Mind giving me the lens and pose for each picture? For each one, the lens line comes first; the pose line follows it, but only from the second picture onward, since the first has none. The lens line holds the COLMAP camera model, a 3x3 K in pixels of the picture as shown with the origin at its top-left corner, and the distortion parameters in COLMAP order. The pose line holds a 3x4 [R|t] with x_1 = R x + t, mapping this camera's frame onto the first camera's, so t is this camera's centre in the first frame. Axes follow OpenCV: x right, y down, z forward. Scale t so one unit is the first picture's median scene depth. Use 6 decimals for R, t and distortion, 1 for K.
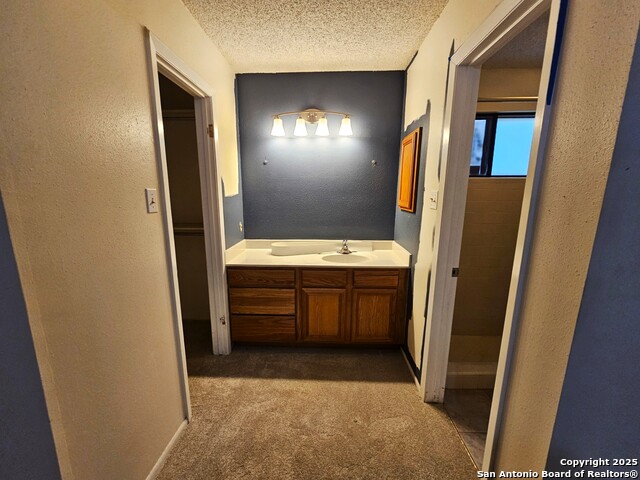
lens RADIAL K [[259.4, 0, 316.7], [0, 259.4, 241.3], [0, 0, 1]] dist [-0.000556, 0.000238]
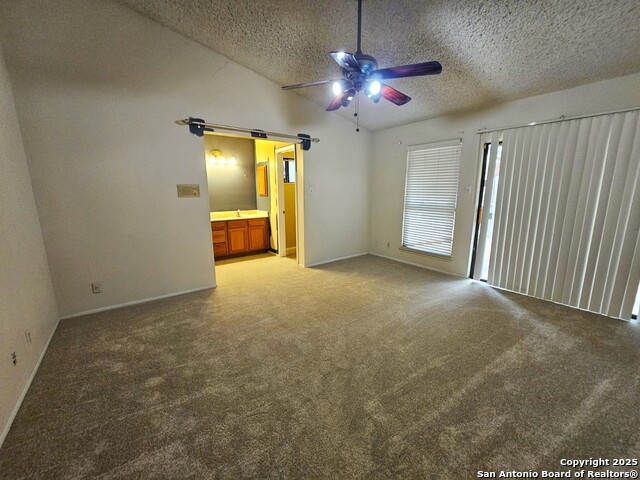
lens RADIAL K [[259.4, 0, 320.9], [0, 259.4, 238.2], [0, 0, 1]] dist [-0.000556, 0.000238]
pose [[0.770509, -0.124521, 0.625148, -0.887407], [0.125753, 0.991154, 0.042431, 0.264246], [-0.624902, 0.045921, 0.779352, -1.360866]]
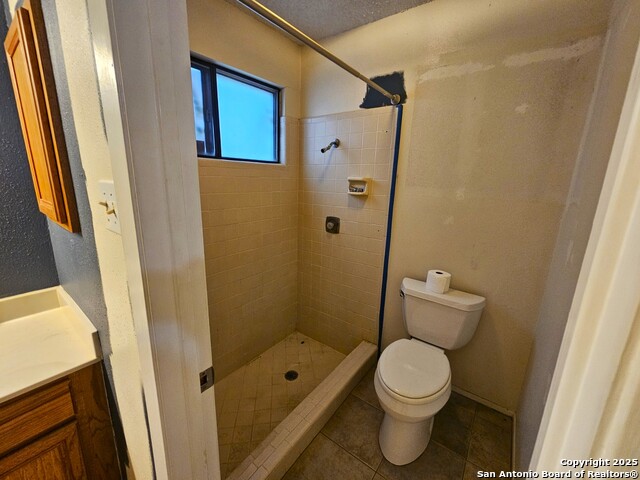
lens RADIAL K [[259.4, 0, 317.4], [0, 259.4, 238.5], [0, 0, 1]] dist [-0.000556, 0.000238]
pose [[0.572037, -0.171675, 0.802061, 0.244390], [0.129114, 0.984507, 0.118641, -0.095335], [-0.810002, 0.035690, 0.585340, 0.434777]]
